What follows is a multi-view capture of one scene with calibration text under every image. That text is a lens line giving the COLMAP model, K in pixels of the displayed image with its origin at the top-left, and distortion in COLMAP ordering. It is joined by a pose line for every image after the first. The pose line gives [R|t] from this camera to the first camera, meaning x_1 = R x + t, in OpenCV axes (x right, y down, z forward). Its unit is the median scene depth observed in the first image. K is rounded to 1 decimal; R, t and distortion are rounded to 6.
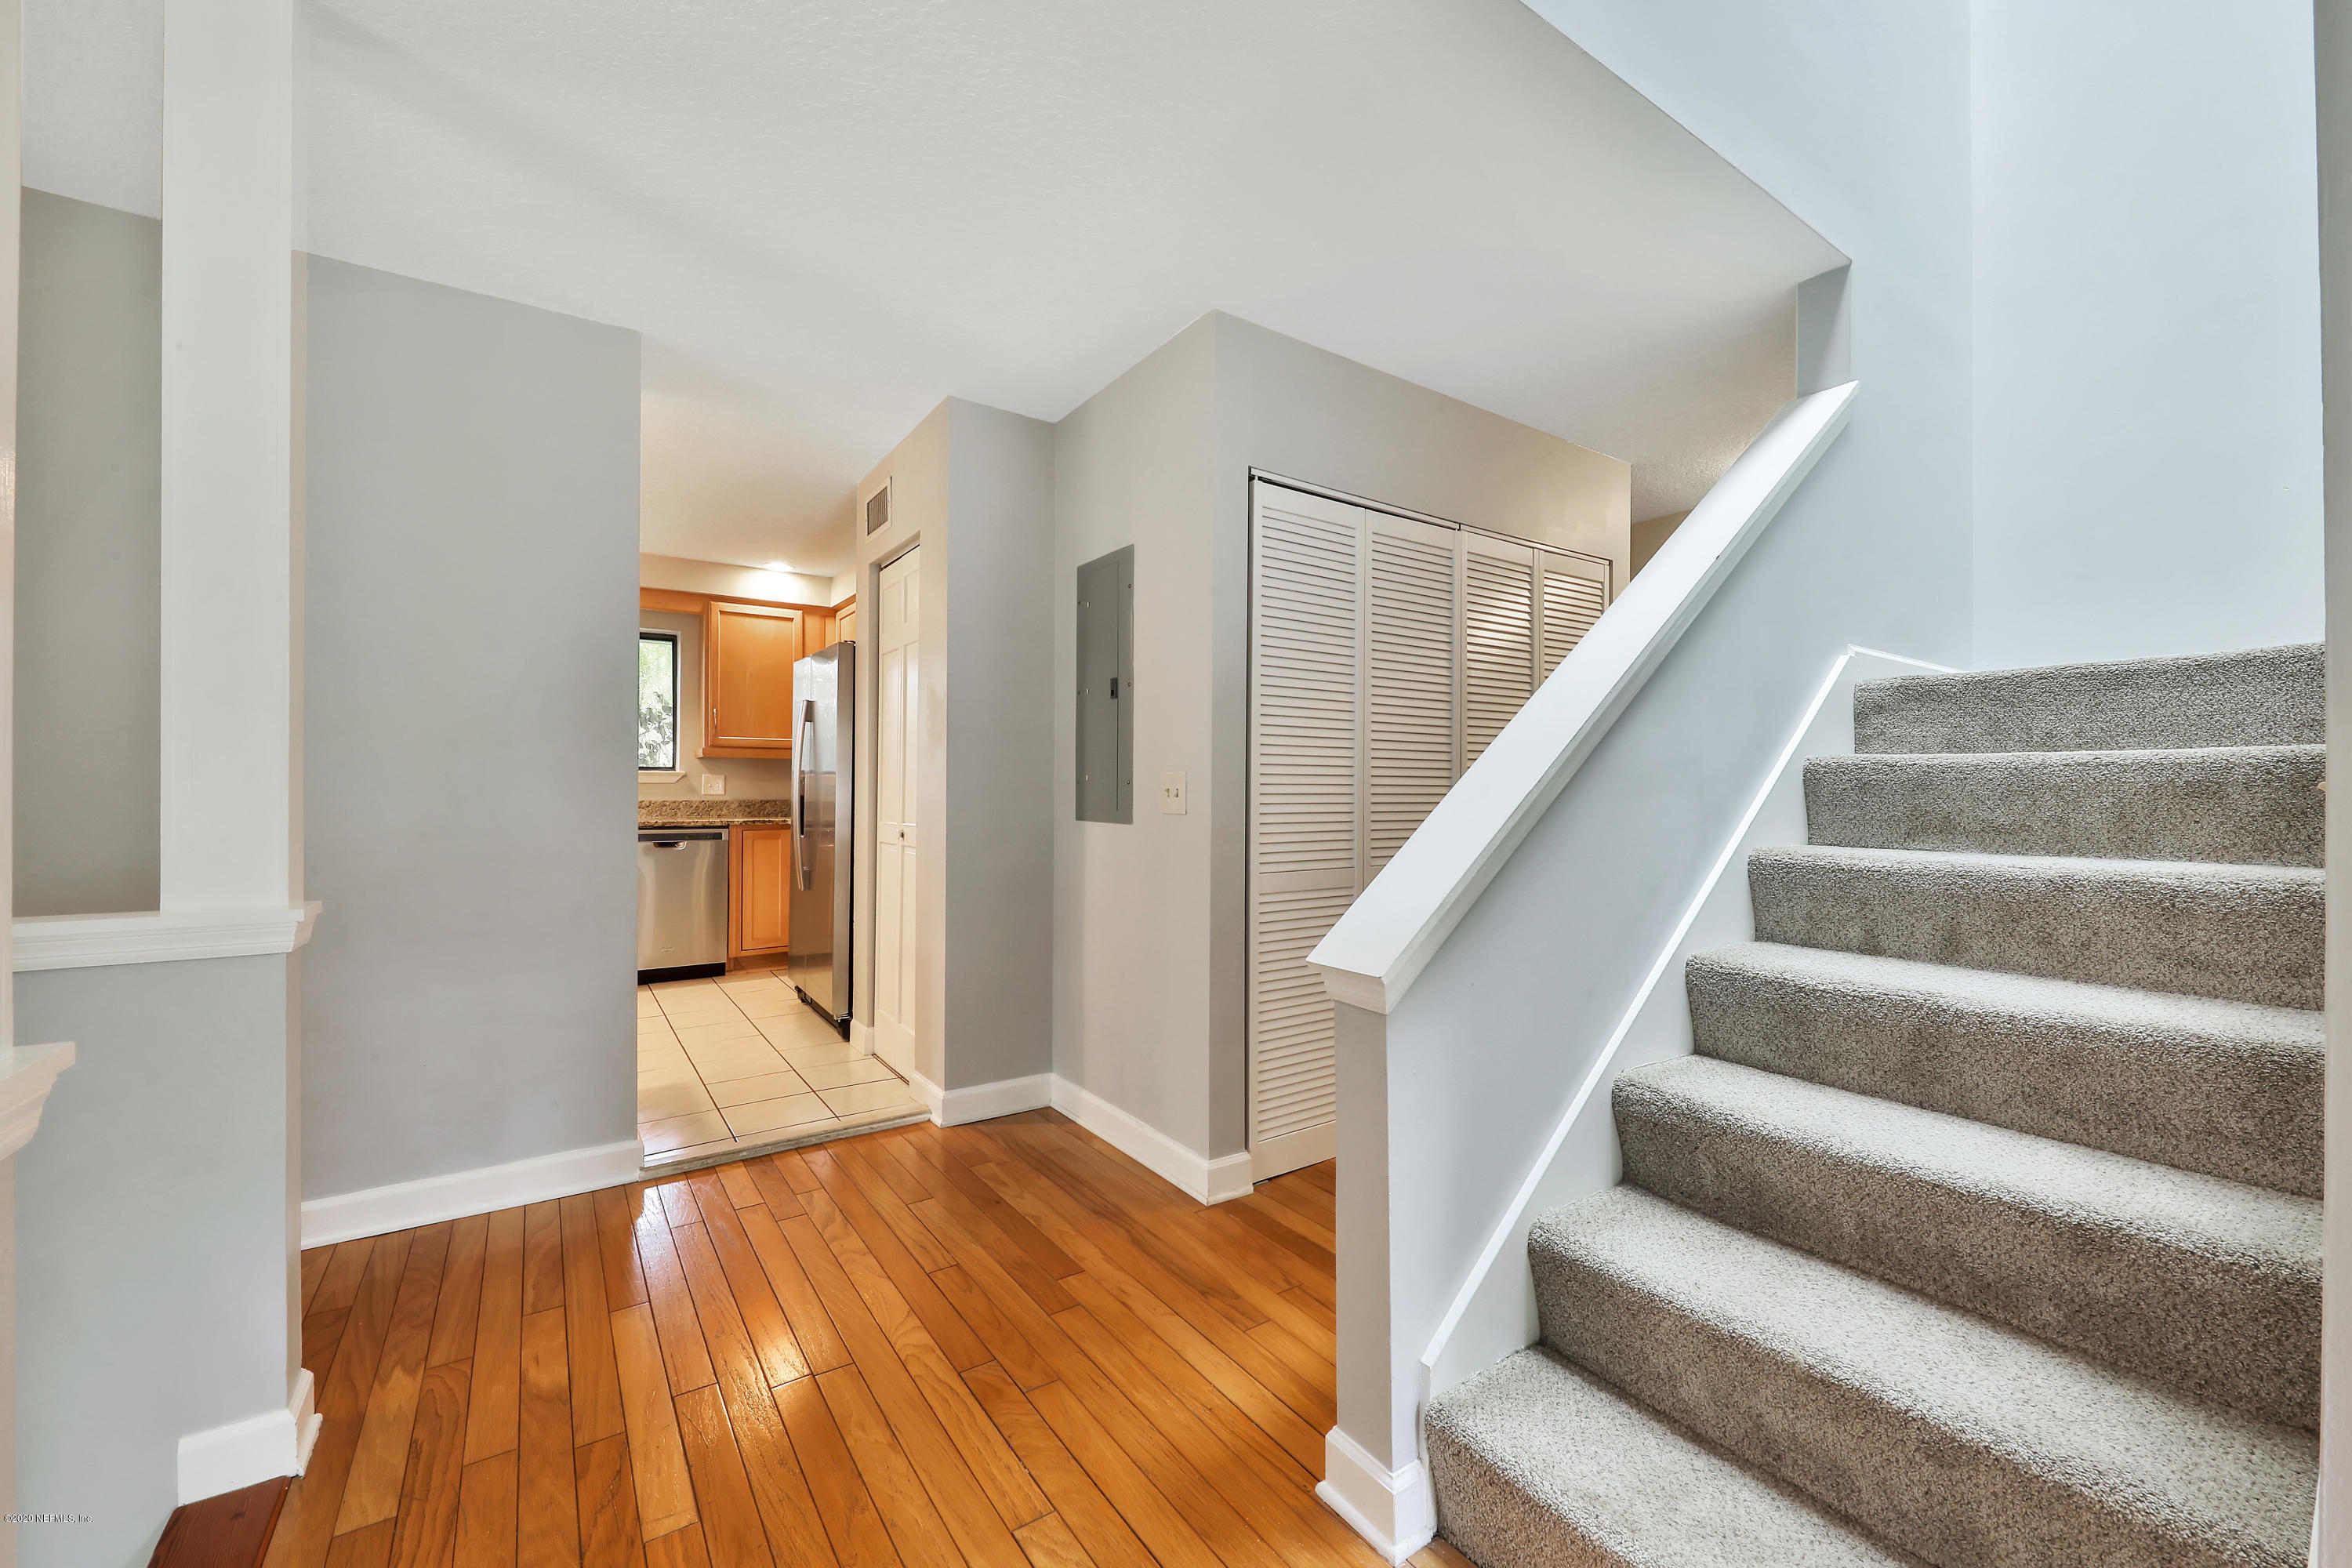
lens RADIAL K [[902.6, 0, 1190.0], [0, 902.6, 786.6], [0, 0, 1]] dist [0.002841, 0.000017]
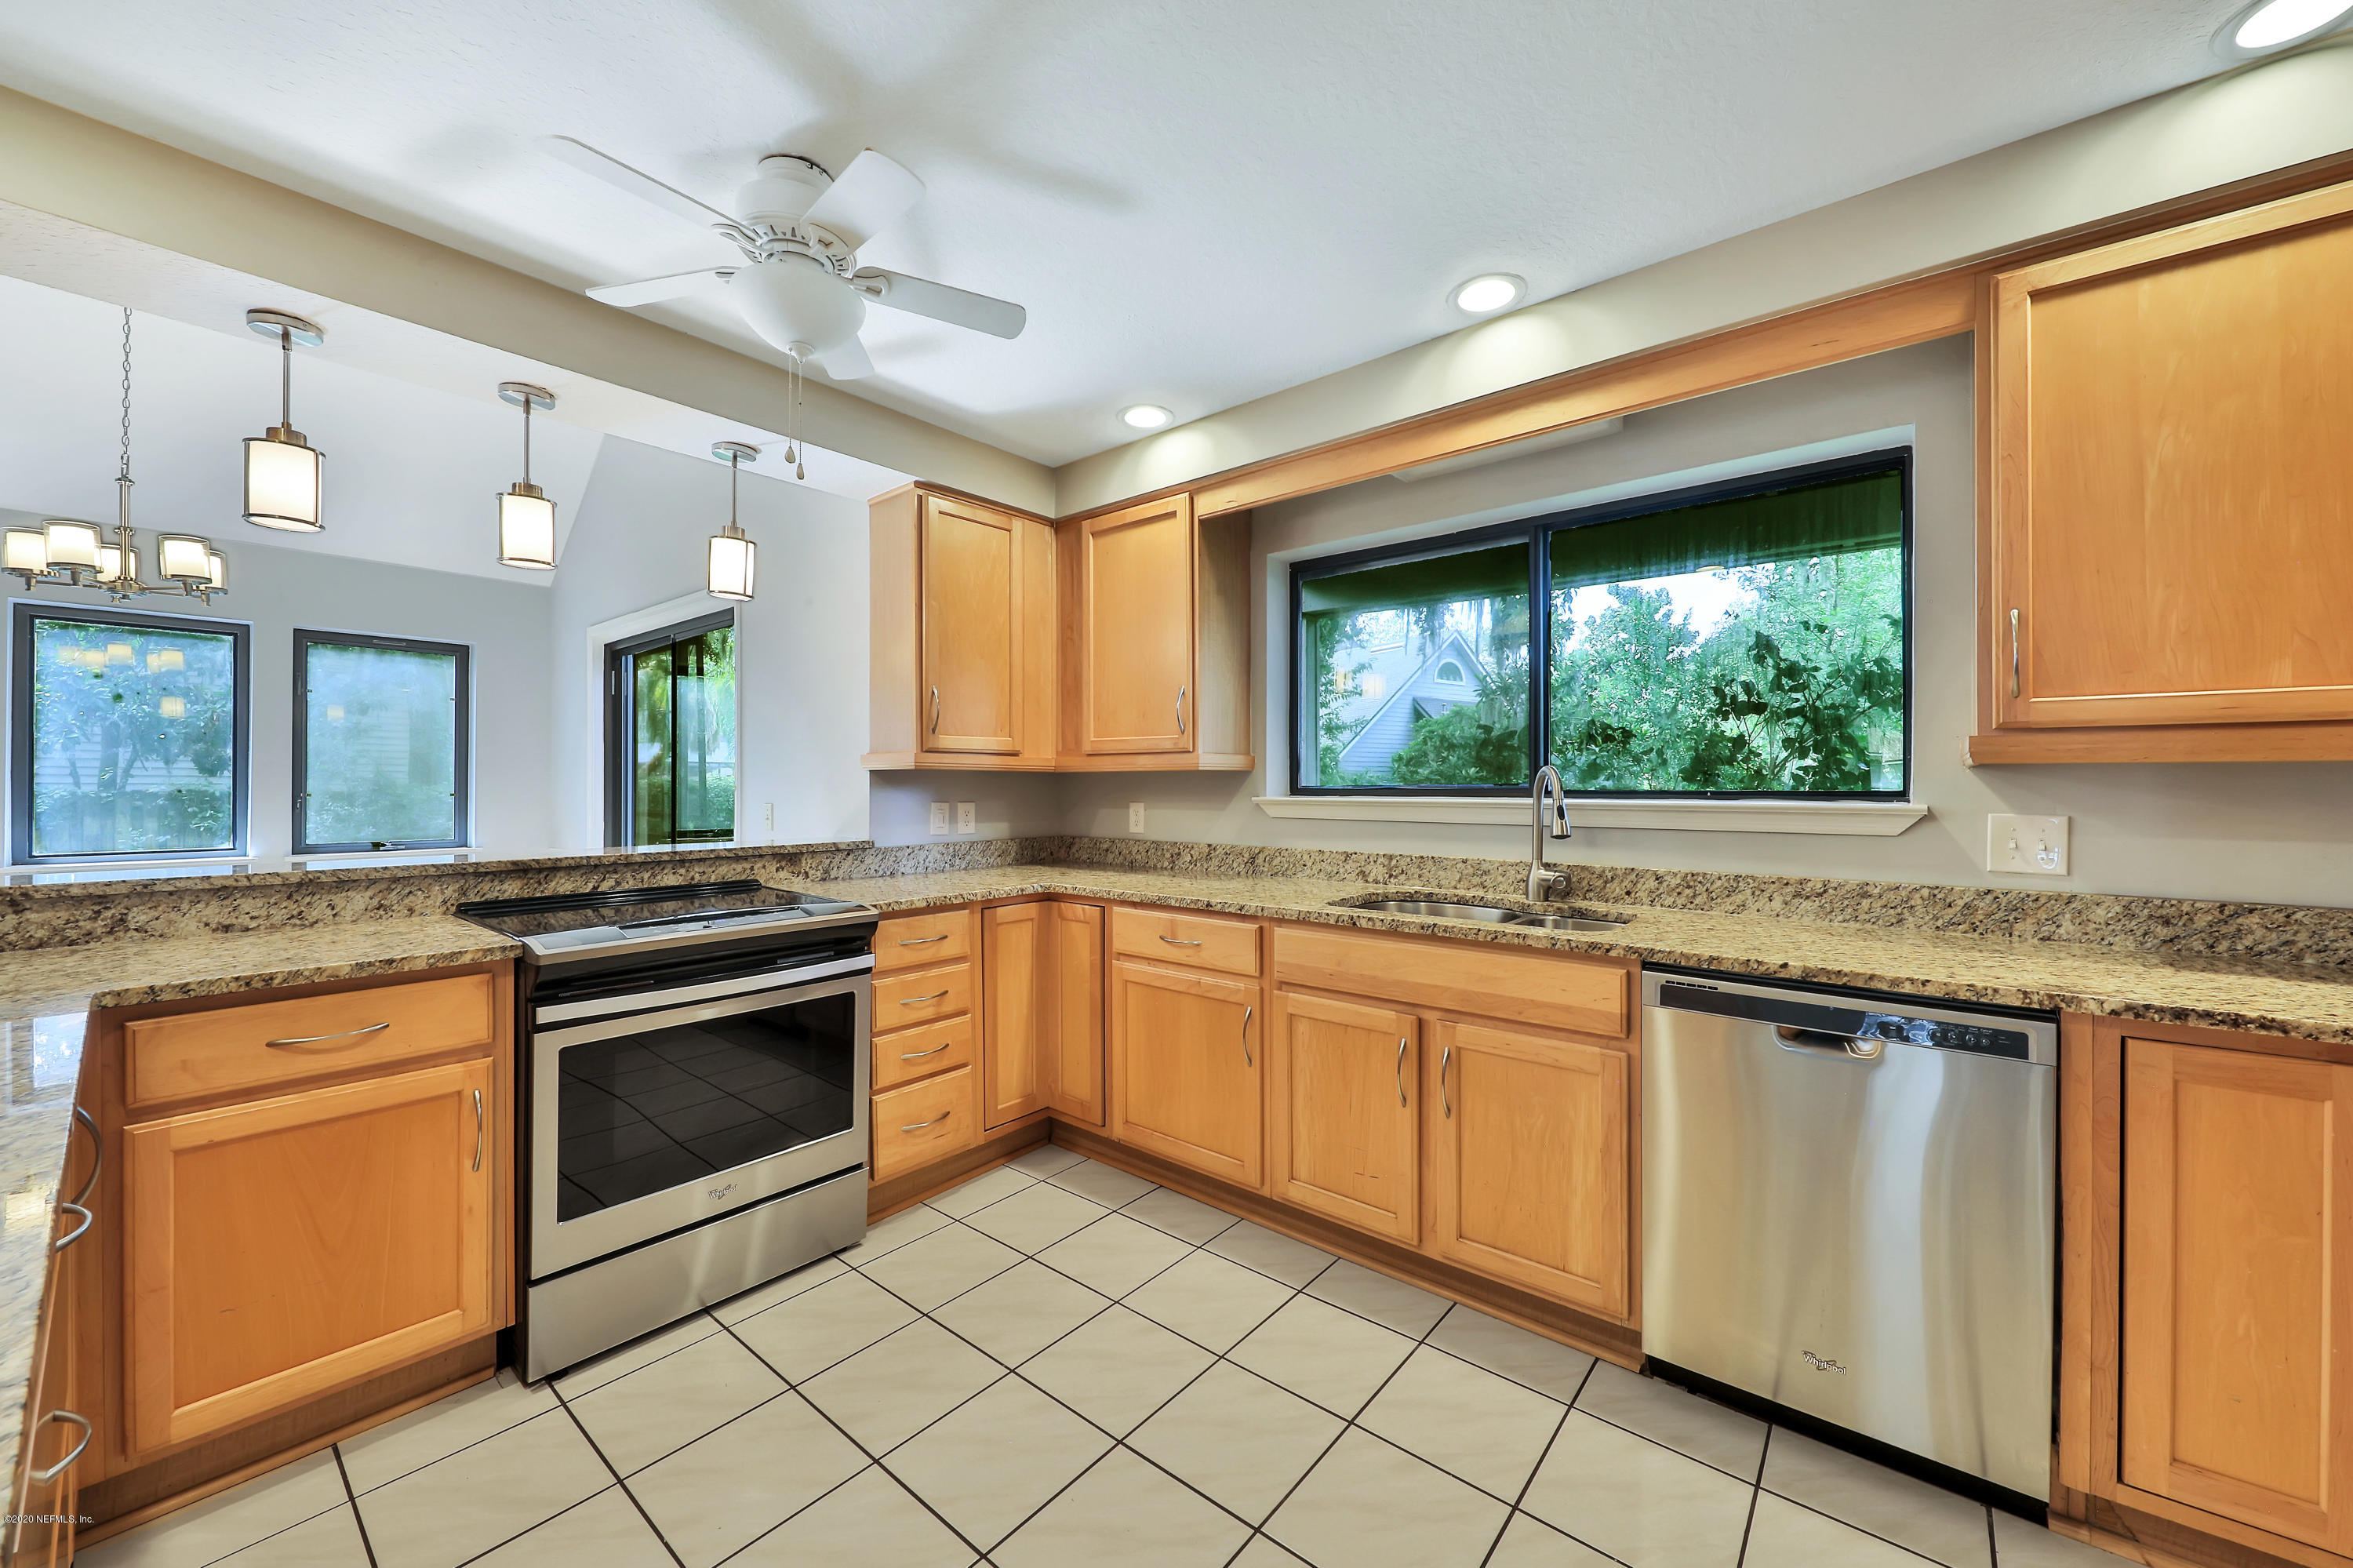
lens RADIAL K [[862.7, 0, 1196.1], [0, 862.7, 783.1], [0, 0, 1]] dist [-0.000391, -0.000179]
pose [[0.253929, -0.003899, -0.967215, -0.313141], [-0.003733, 0.999980, -0.005011, -0.023915], [0.967216, 0.004883, 0.253910, 0.658370]]
